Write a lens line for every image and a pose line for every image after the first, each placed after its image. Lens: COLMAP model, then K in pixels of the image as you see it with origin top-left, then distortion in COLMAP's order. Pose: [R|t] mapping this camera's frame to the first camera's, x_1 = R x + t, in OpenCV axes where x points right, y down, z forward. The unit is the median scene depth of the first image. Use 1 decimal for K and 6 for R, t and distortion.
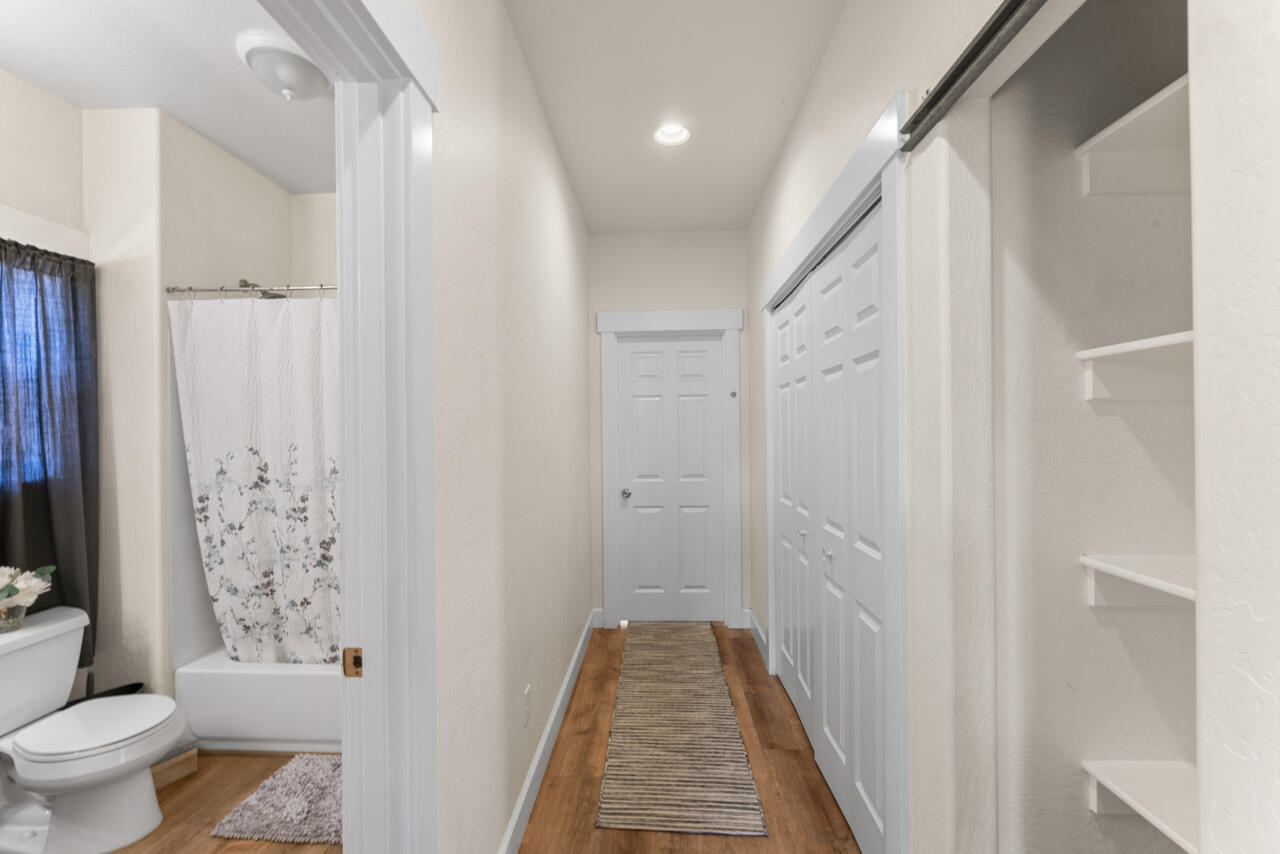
lens RADIAL K [[523.4, 0, 641.1], [0, 523.4, 428.6], [0, 0, 1]] dist [-0.002278, -0.000912]
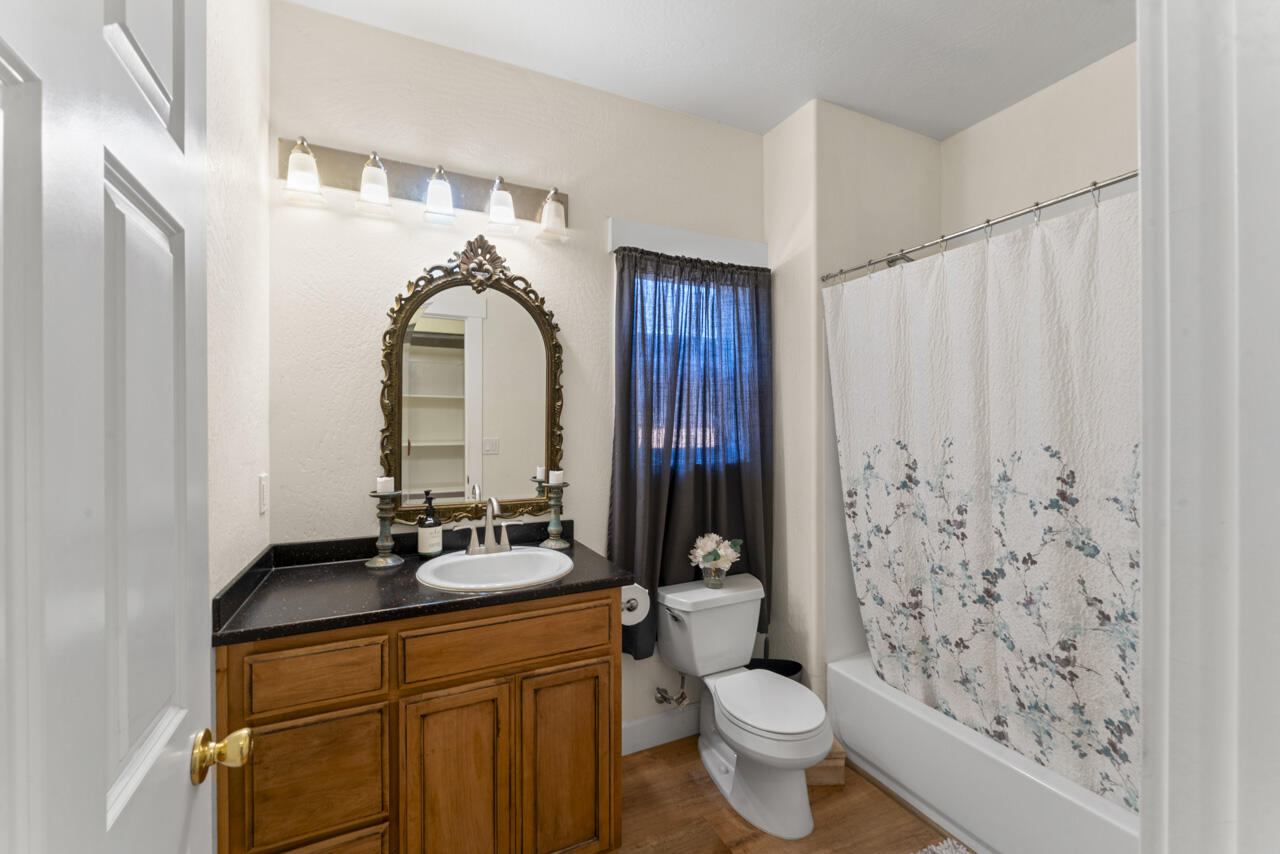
lens RADIAL K [[523.4, 0, 634.5], [0, 523.4, 426.4], [0, 0, 1]] dist [-0.002278, -0.000912]
pose [[0.459759, 0.007321, -0.888014, -0.190428], [-0.000508, 0.999968, 0.007981, 0.006420], [0.888044, -0.003218, 0.459748, 0.228985]]
